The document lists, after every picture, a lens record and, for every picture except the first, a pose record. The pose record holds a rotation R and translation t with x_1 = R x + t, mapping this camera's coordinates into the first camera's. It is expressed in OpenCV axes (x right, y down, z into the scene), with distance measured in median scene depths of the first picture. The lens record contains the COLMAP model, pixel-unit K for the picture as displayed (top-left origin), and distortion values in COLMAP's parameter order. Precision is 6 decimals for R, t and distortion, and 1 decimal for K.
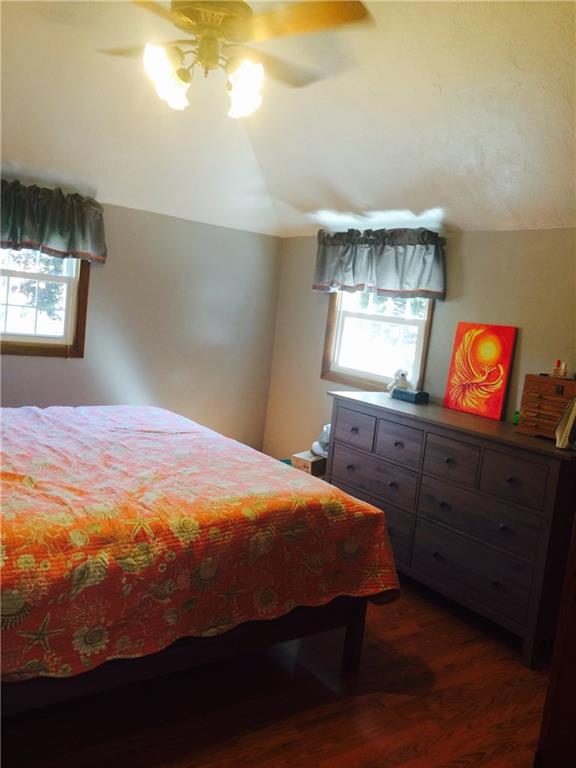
lens RADIAL K [[646.7, 0, 288.0], [0, 646.7, 384.0], [0, 0, 1]] dist [0.007288, -0.011577]
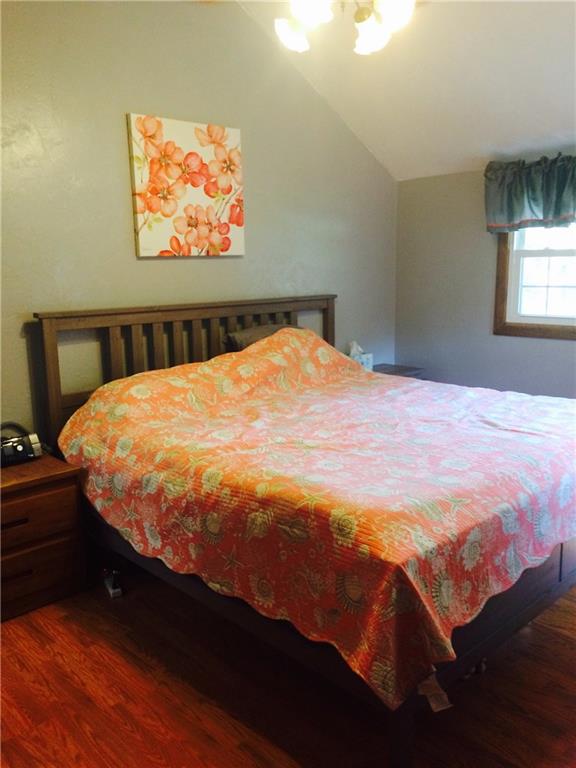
lens RADIAL K [[646.7, 0, 288.0], [0, 646.7, 384.0], [0, 0, 1]] dist [0.007288, -0.011577]
pose [[0.138580, 0.071135, -0.987793, 0.866485], [-0.083676, 0.994691, 0.059893, -0.007923], [0.986810, 0.074355, 0.143796, 0.917342]]
